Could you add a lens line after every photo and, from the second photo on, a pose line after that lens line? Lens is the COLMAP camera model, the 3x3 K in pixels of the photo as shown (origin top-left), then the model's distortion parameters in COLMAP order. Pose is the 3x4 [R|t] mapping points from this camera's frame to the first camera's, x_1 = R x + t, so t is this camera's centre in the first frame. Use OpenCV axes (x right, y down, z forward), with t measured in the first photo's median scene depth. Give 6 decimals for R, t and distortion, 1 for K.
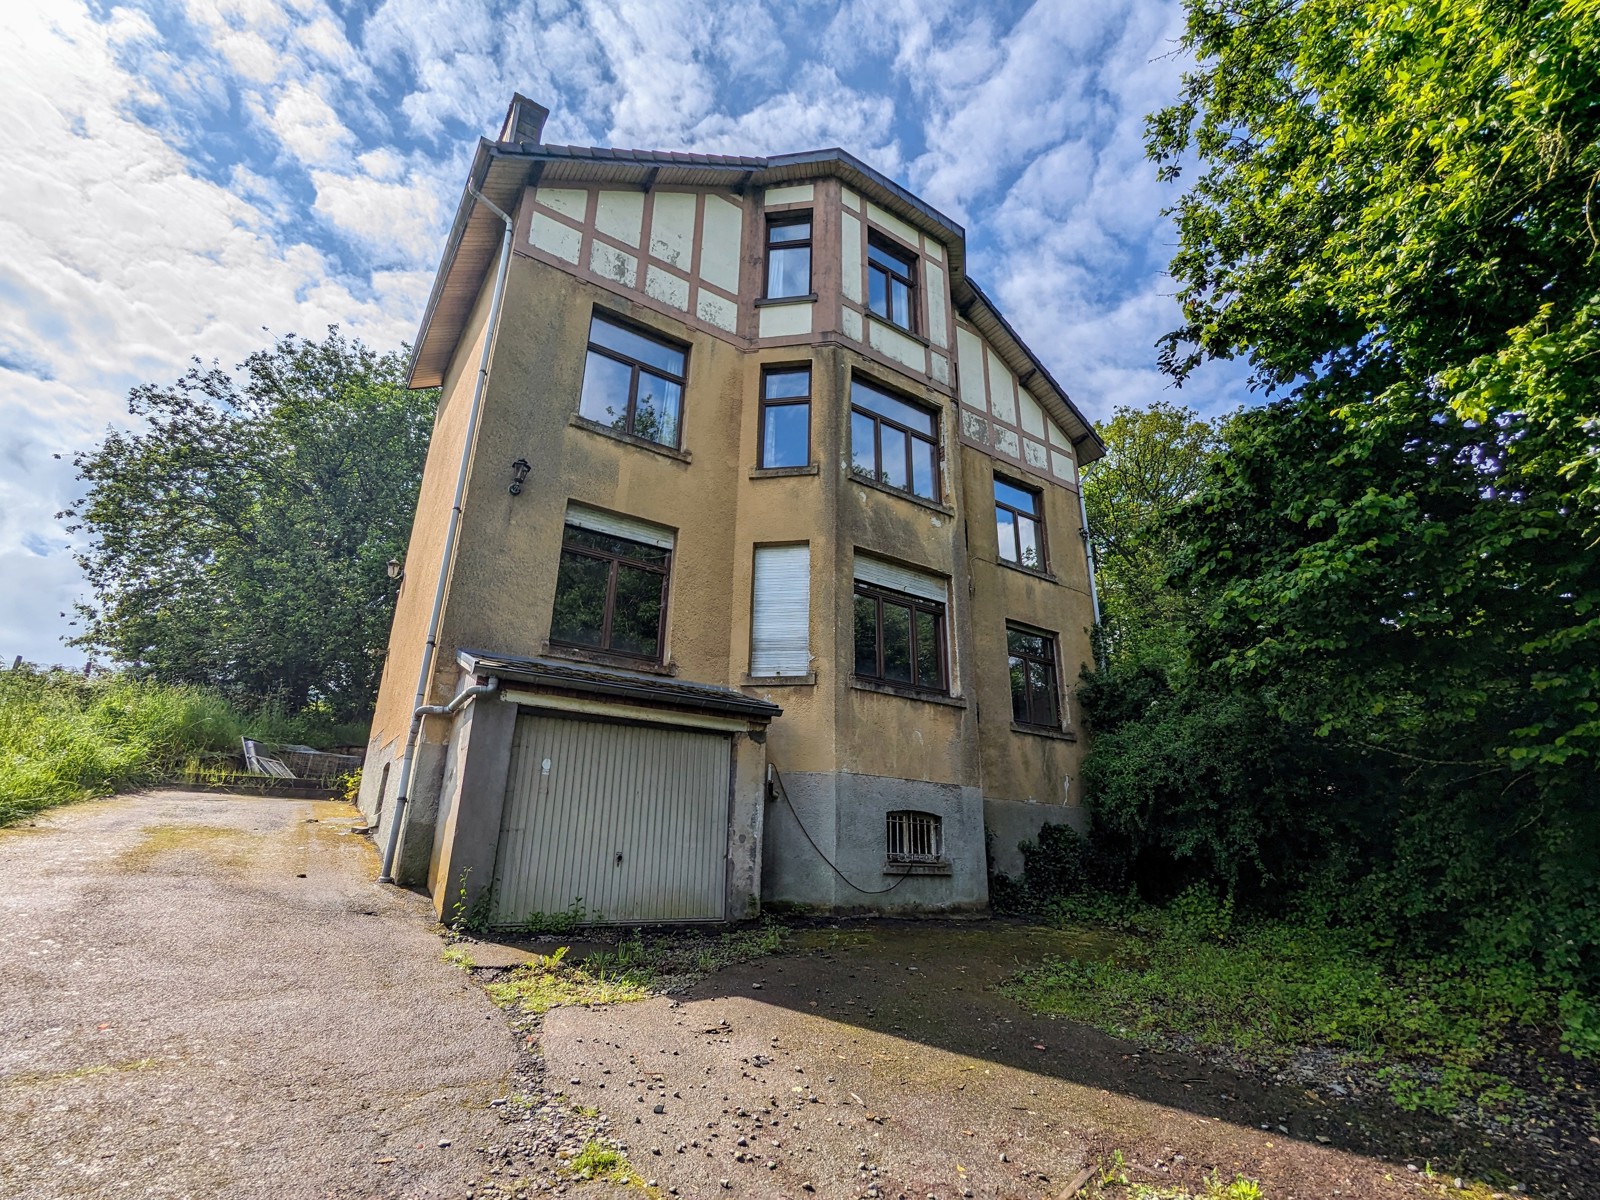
lens RADIAL K [[756.6, 0, 796.7], [0, 756.6, 598.1], [0, 0, 1]] dist [-0.009360, 0.006106]
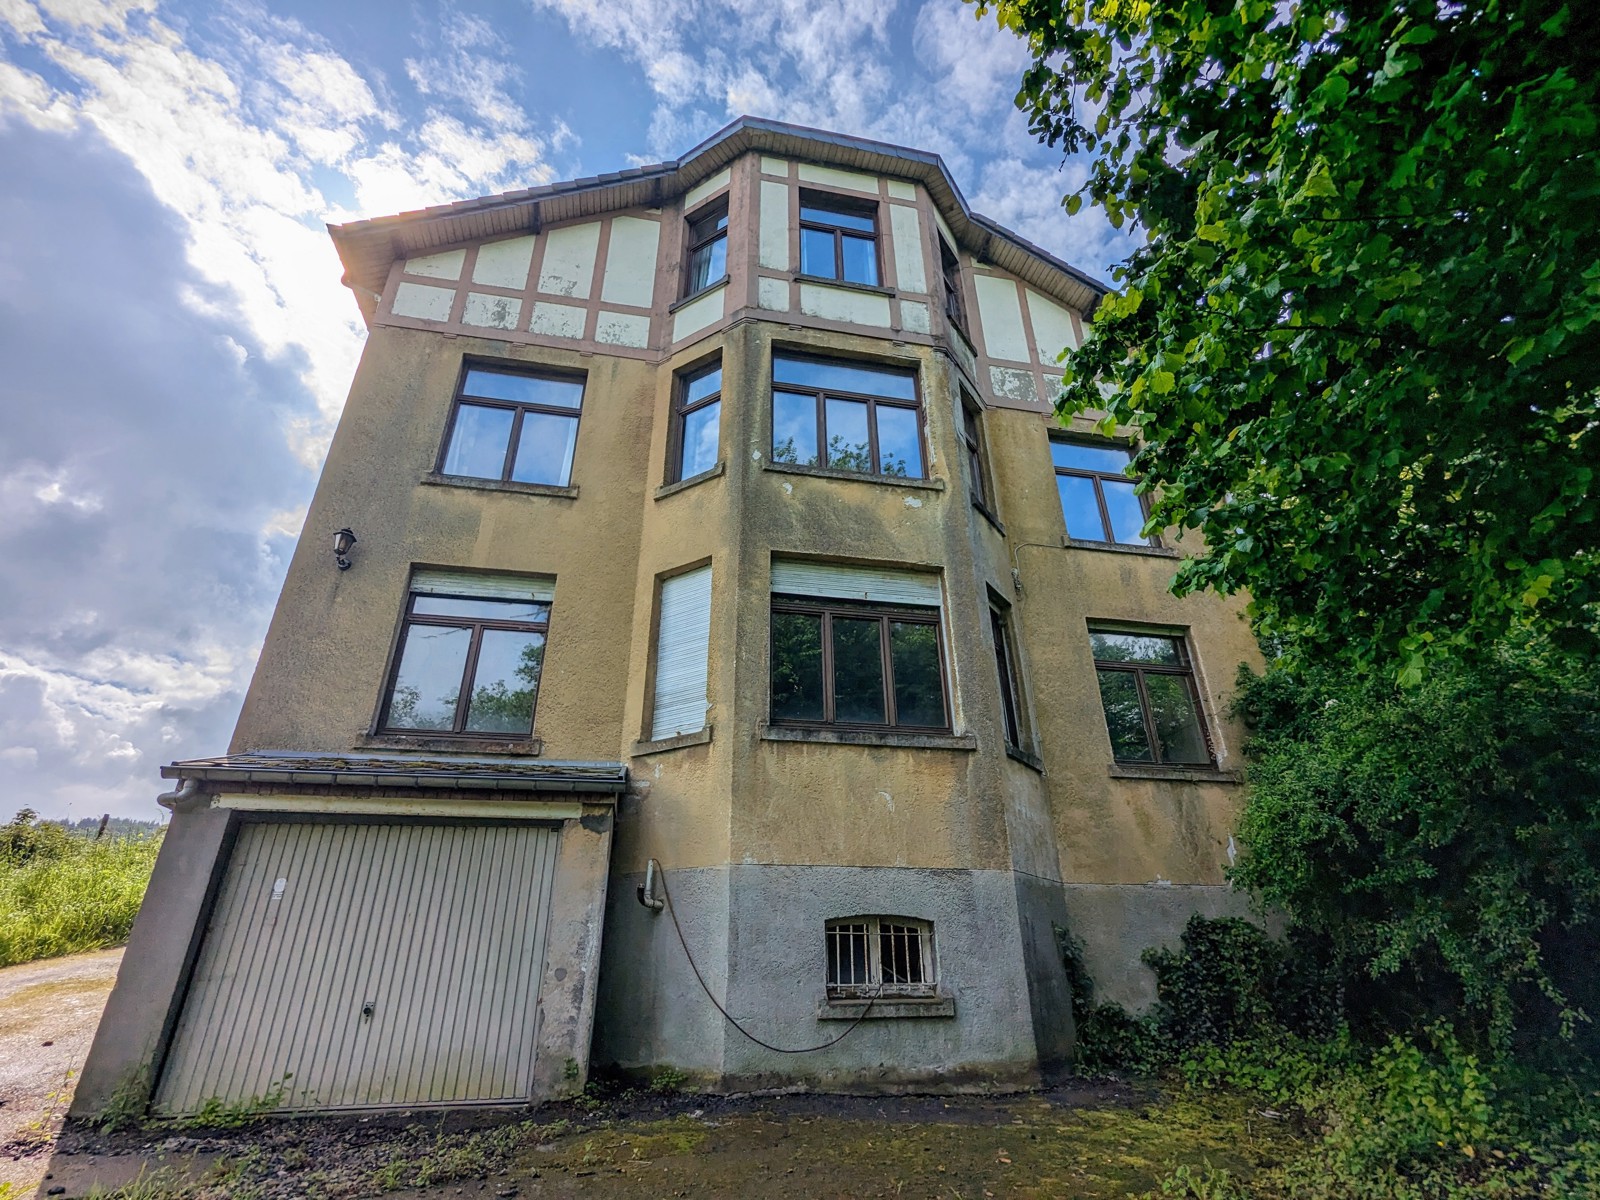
lens RADIAL K [[756.6, 0, 796.7], [0, 756.6, 598.1], [0, 0, 1]] dist [-0.009360, 0.006106]
pose [[0.922543, -0.197289, -0.331650, 0.328315], [0.155000, 0.976502, -0.149732, 0.089883], [0.353397, 0.086728, 0.931444, 0.304463]]
